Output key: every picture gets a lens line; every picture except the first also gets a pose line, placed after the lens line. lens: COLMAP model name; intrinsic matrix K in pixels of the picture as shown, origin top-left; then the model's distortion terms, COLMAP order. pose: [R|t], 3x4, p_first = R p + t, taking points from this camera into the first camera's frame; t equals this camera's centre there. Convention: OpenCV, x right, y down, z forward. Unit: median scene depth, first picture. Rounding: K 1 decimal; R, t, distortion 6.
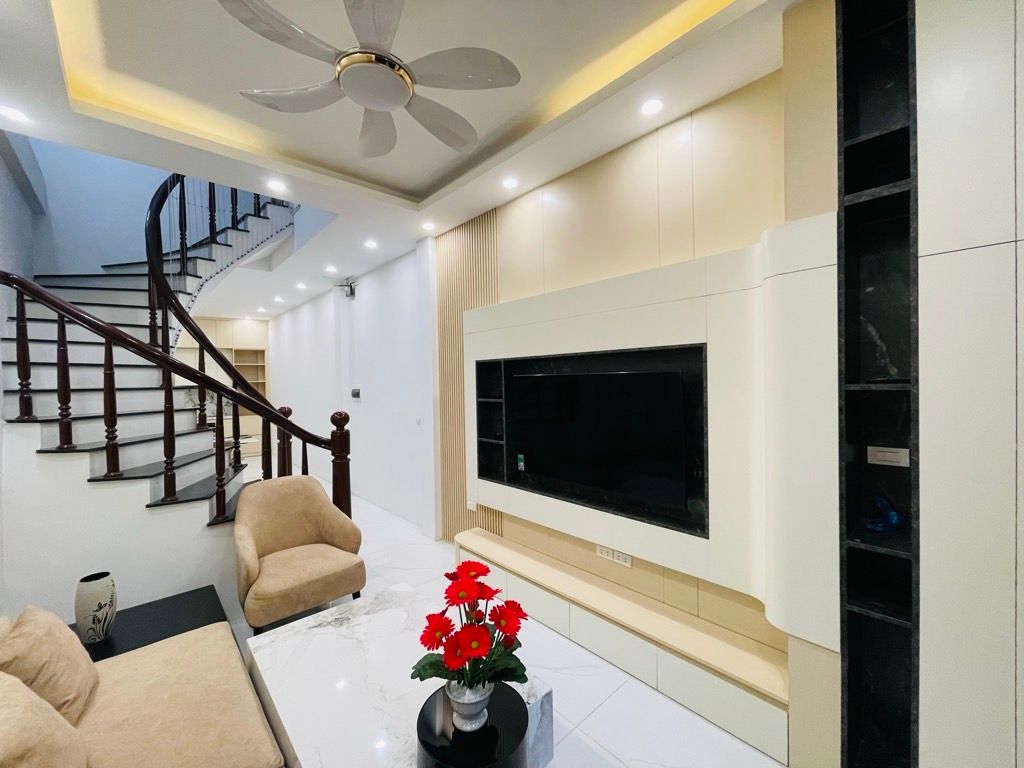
lens RADIAL K [[413.1, 0, 509.3], [0, 413.1, 381.2], [0, 0, 1]] dist [0.000778, 0.000149]
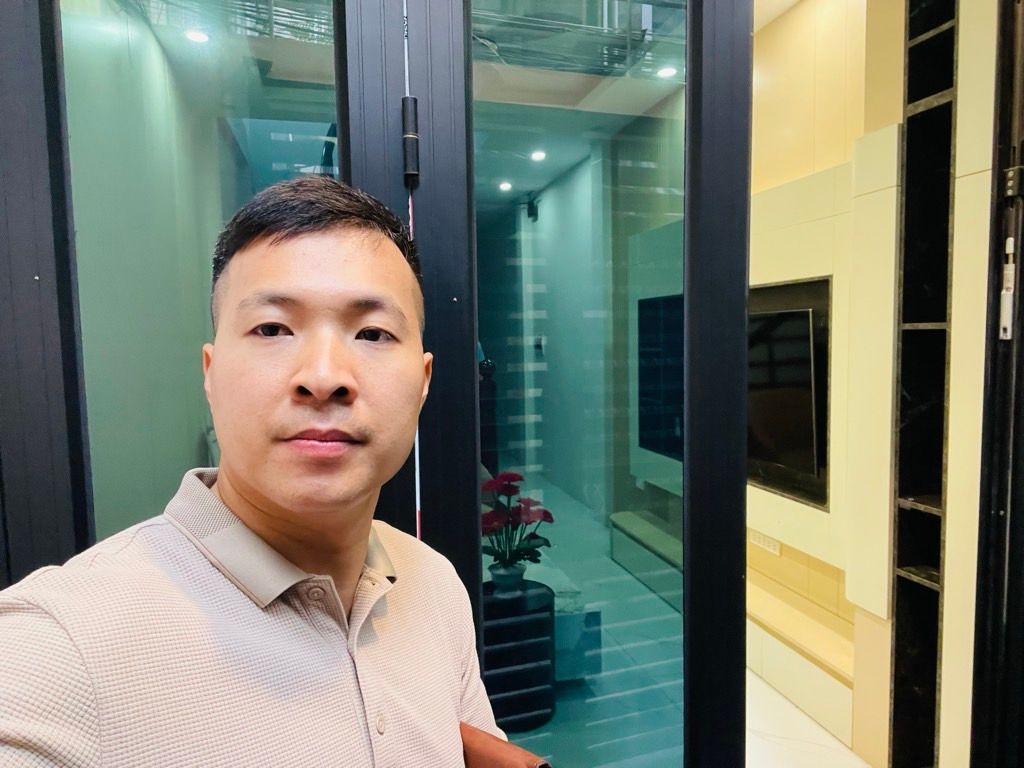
lens RADIAL K [[703.4, 0, 514.6], [0, 703.4, 386.8], [0, 0, 1]] dist [0.000353, -0.002056]
pose [[0.883842, 0.038585, -0.466192, 0.580500], [-0.002179, 0.996921, 0.078379, 0.019216], [0.467781, -0.068258, 0.881205, -0.529602]]
